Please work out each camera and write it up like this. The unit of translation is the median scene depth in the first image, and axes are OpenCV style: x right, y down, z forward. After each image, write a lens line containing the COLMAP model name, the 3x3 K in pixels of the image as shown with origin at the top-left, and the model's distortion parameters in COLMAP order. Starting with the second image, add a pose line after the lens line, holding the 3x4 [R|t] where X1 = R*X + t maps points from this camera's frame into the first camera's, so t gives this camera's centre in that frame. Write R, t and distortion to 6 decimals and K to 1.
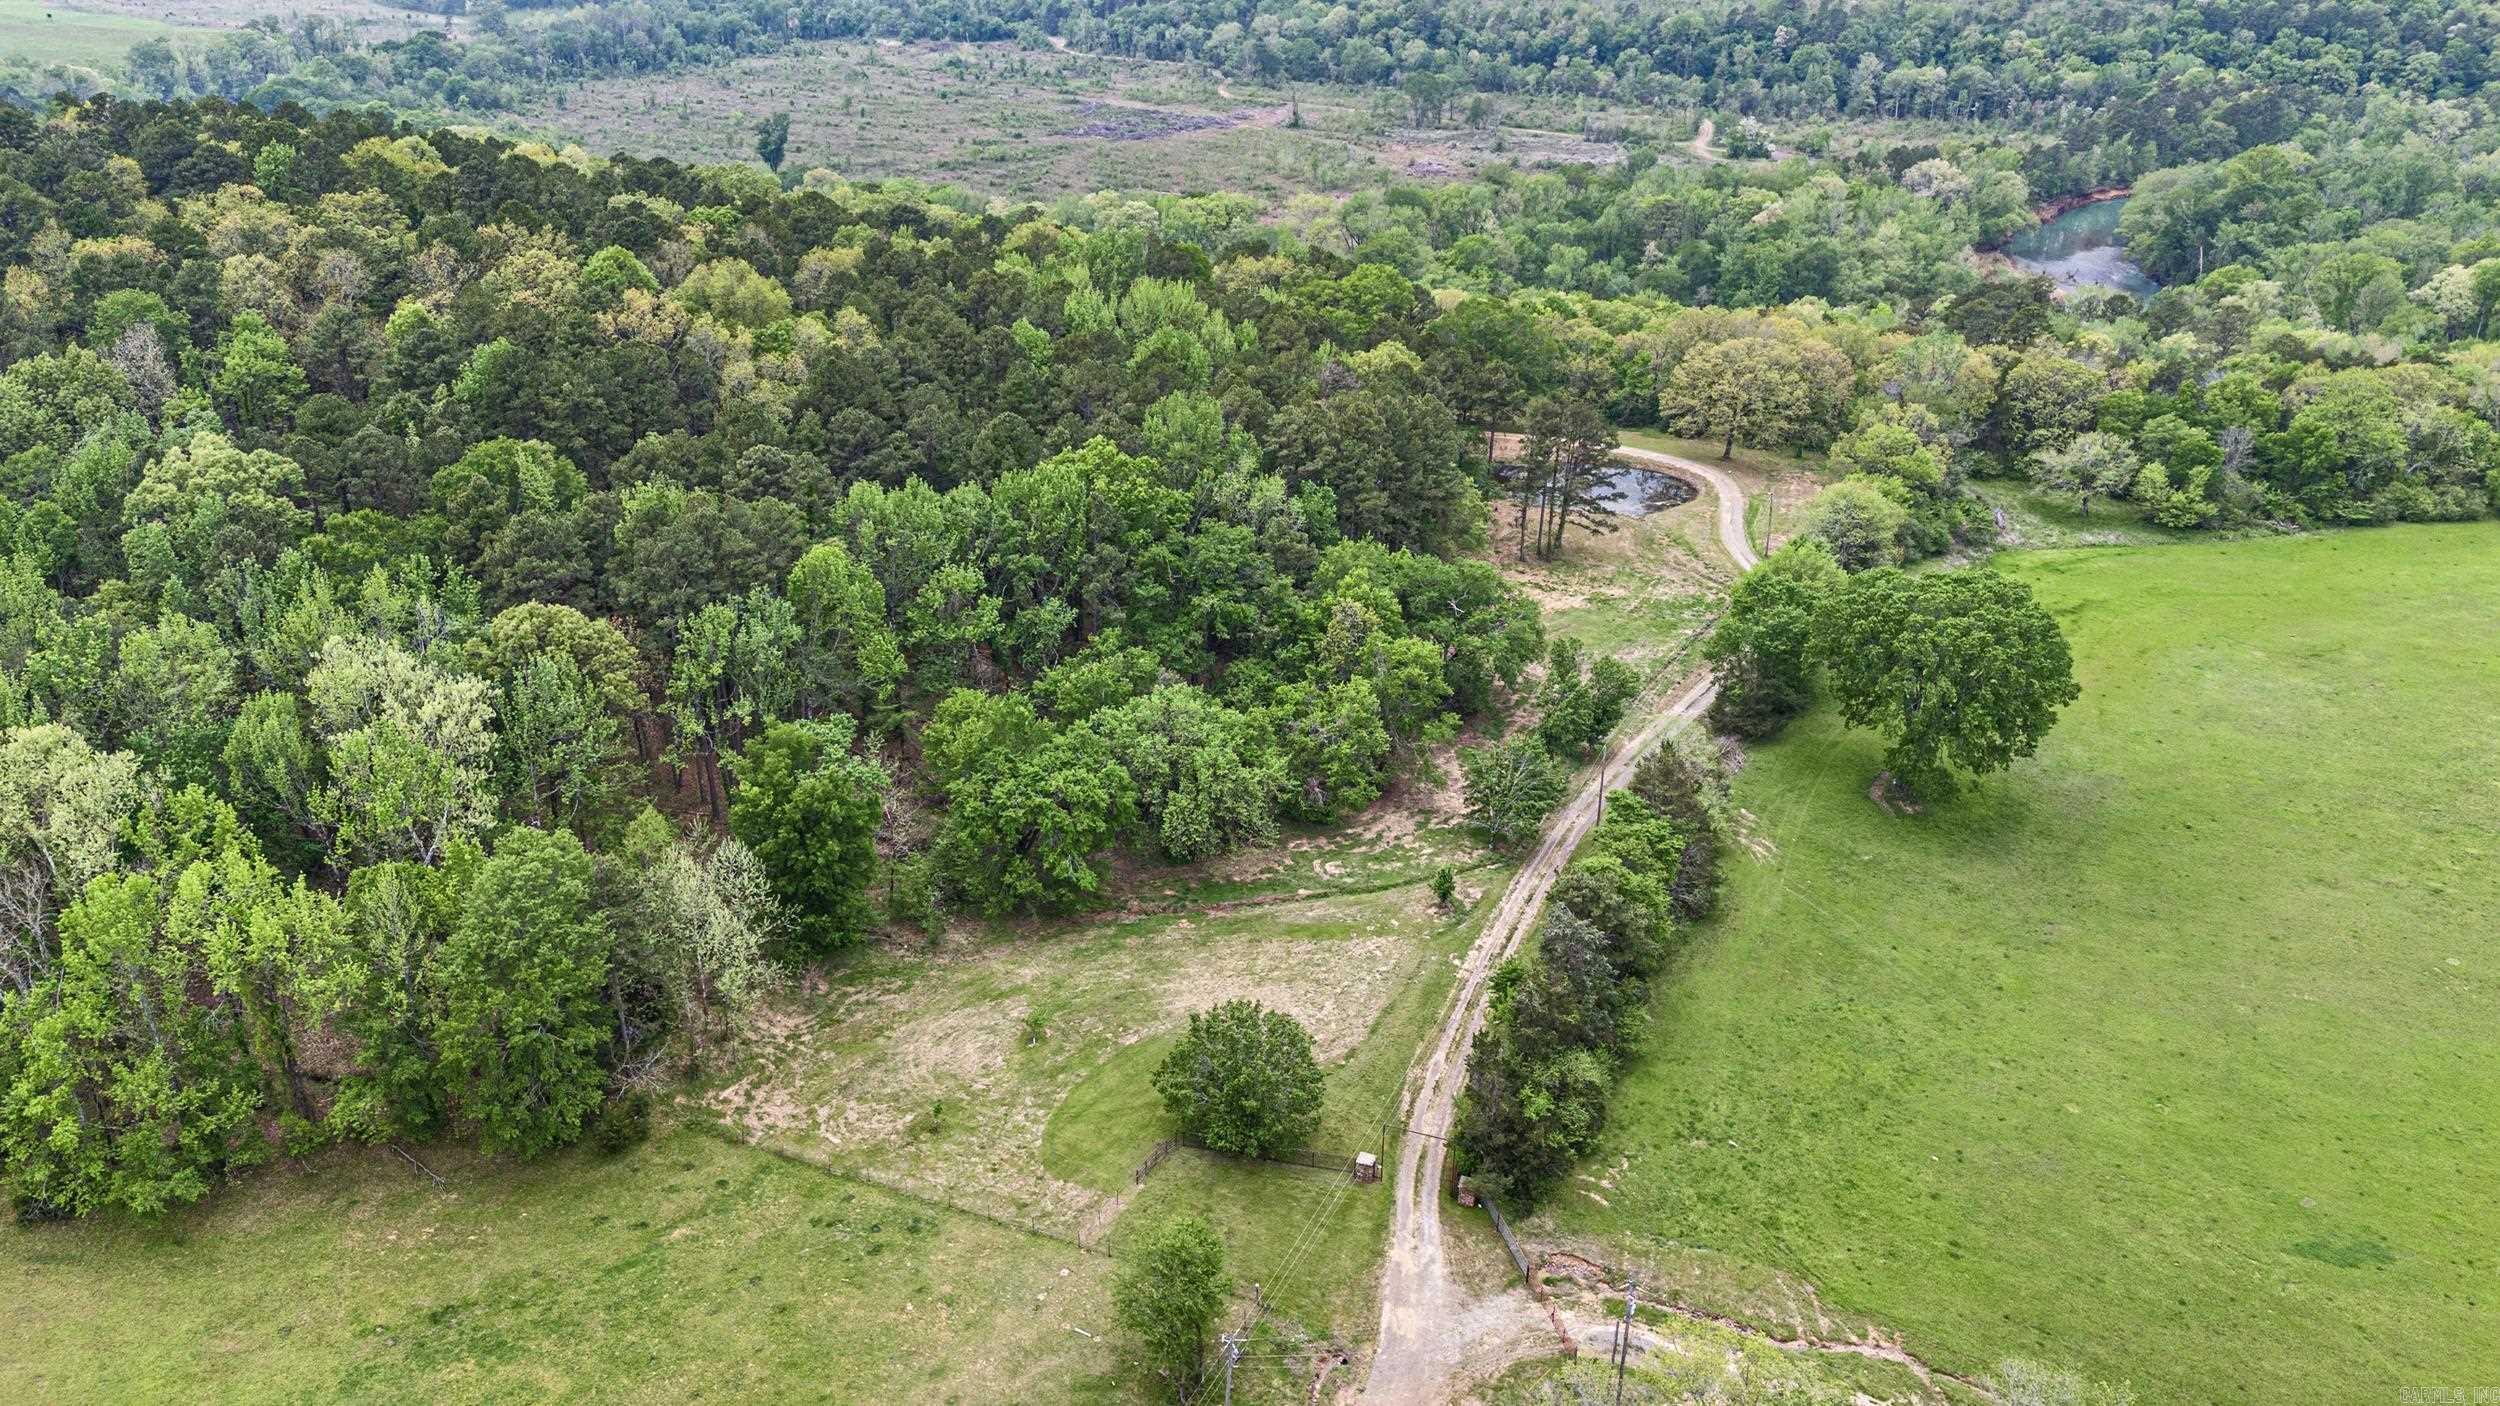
lens RADIAL K [[1844.3, 0, 1237.7], [0, 1844.3, 689.5], [0, 0, 1]] dist [0.065616, -0.070437]
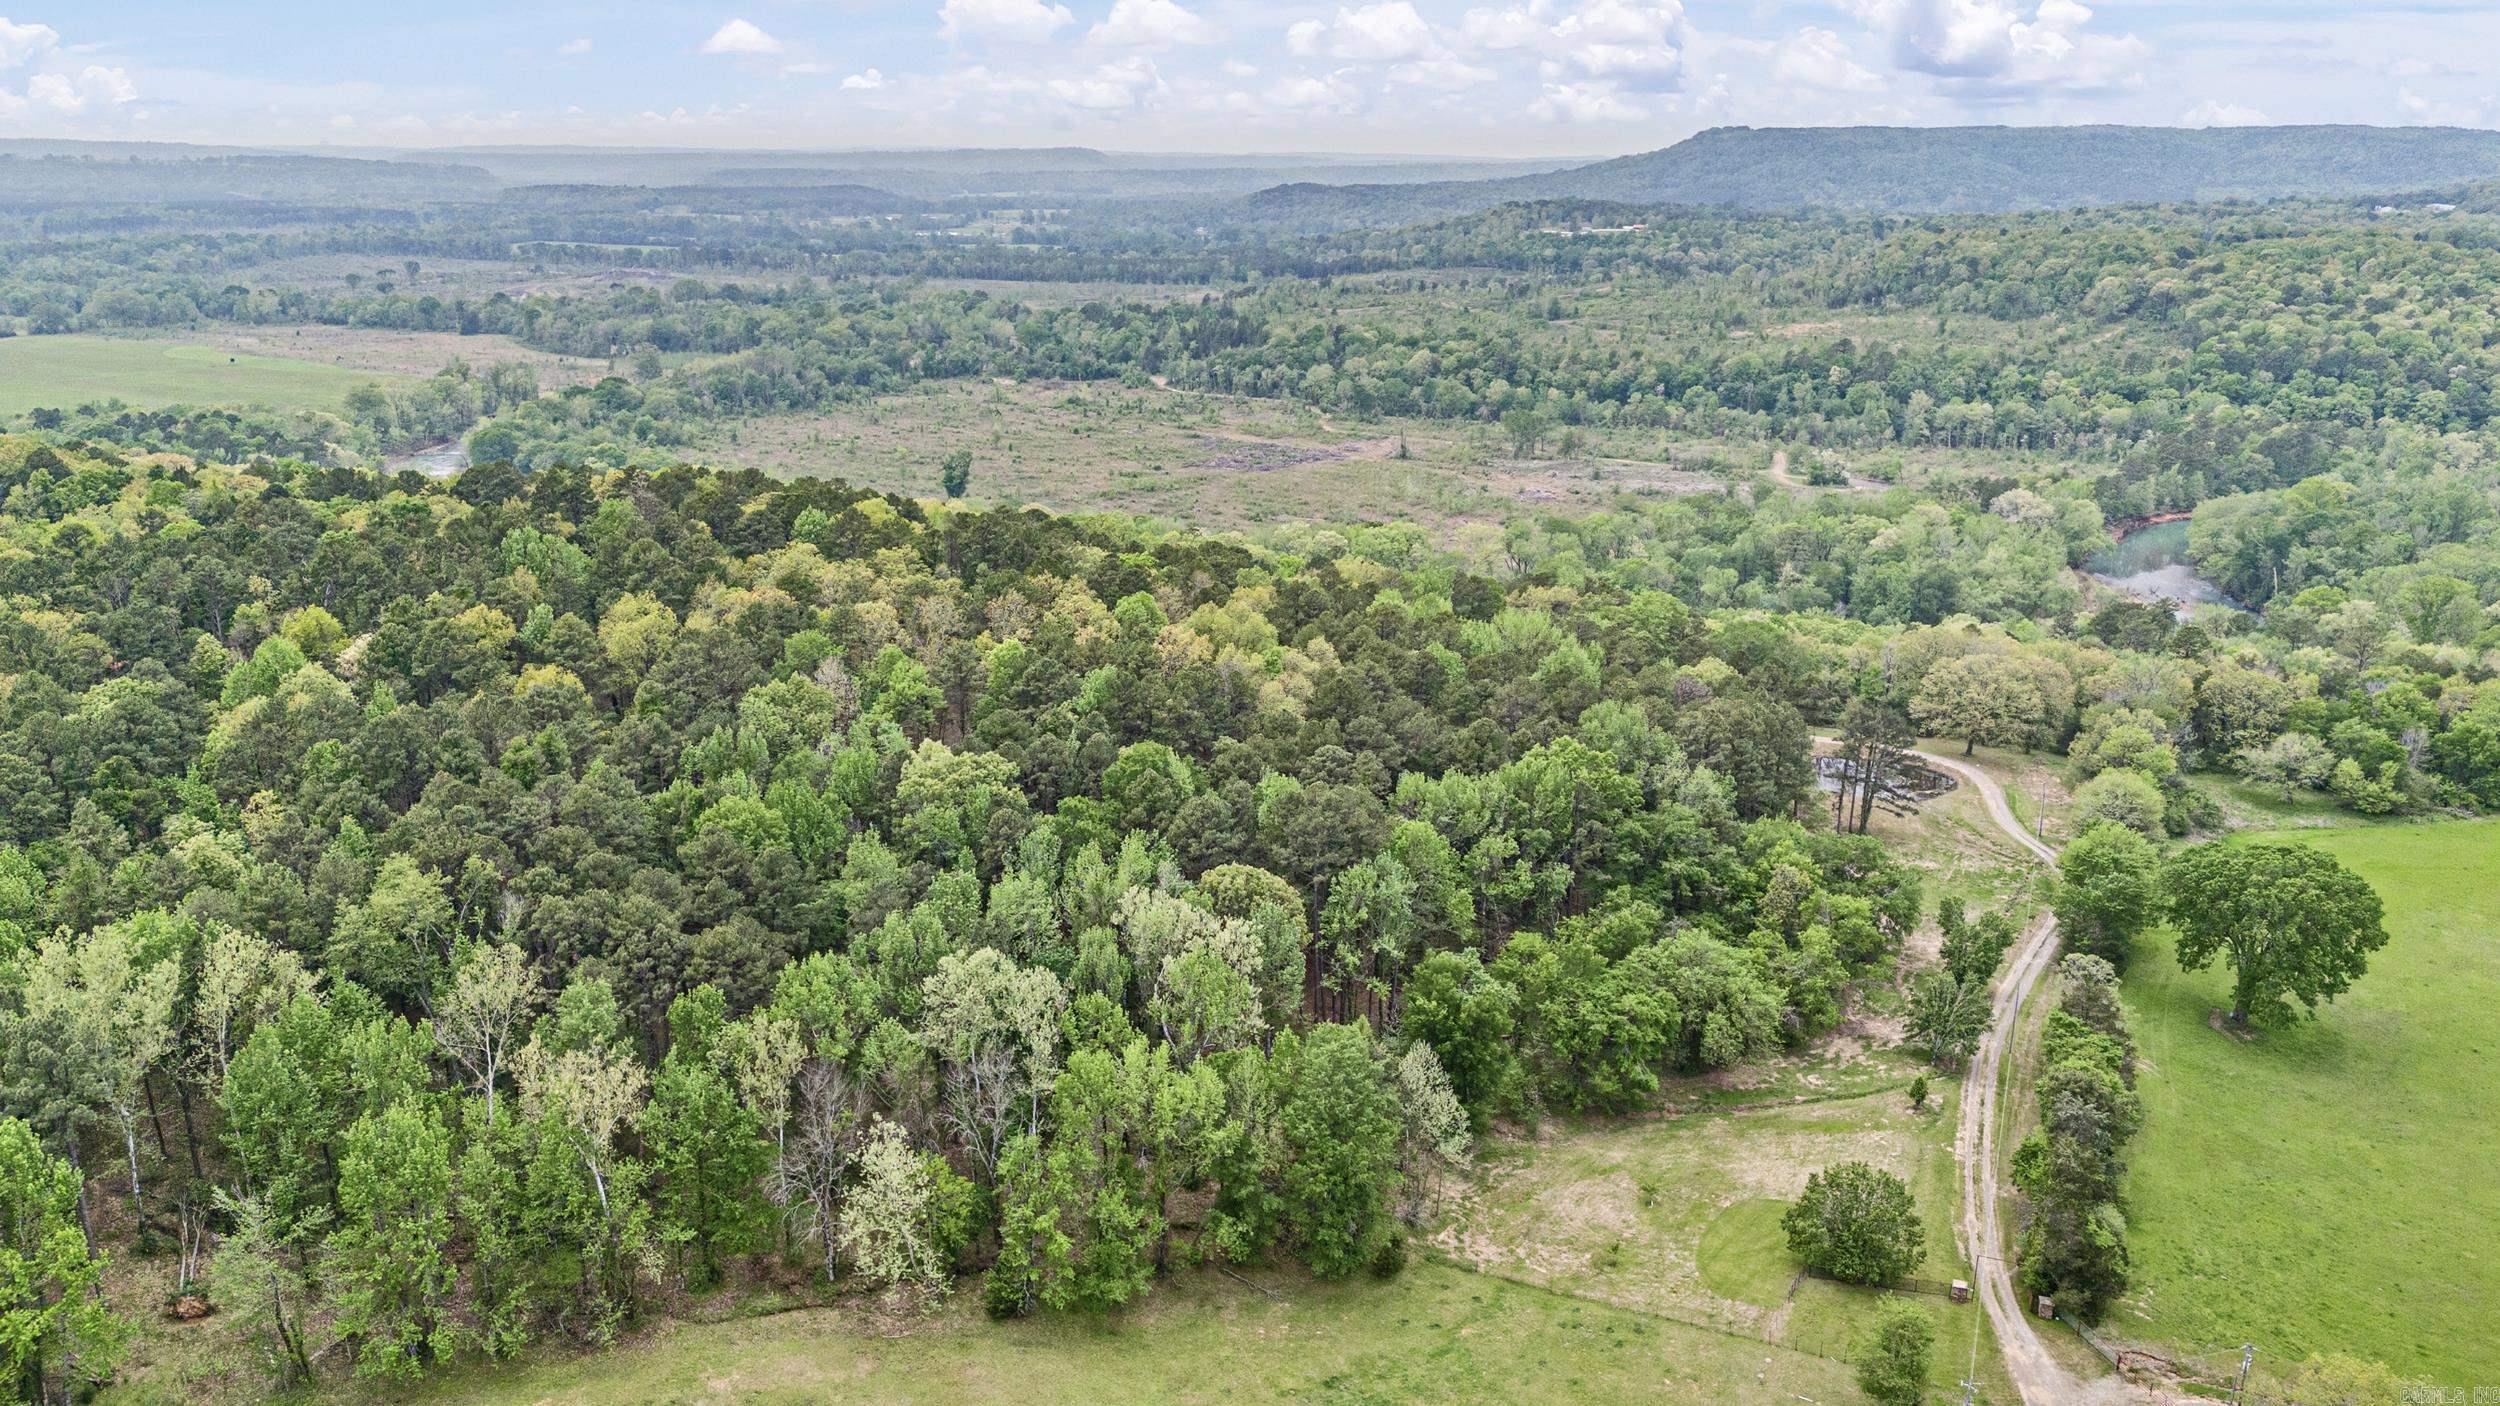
lens RADIAL K [[1844.3, 0, 1240.9], [0, 1844.3, 694.8], [0, 0, 1]] dist [0.065616, -0.070437]
pose [[0.999994, -0.003026, 0.001716, -0.214837], [0.003259, 0.987436, -0.157985, 0.023907], [-0.001216, 0.157989, 0.987440, -0.179087]]
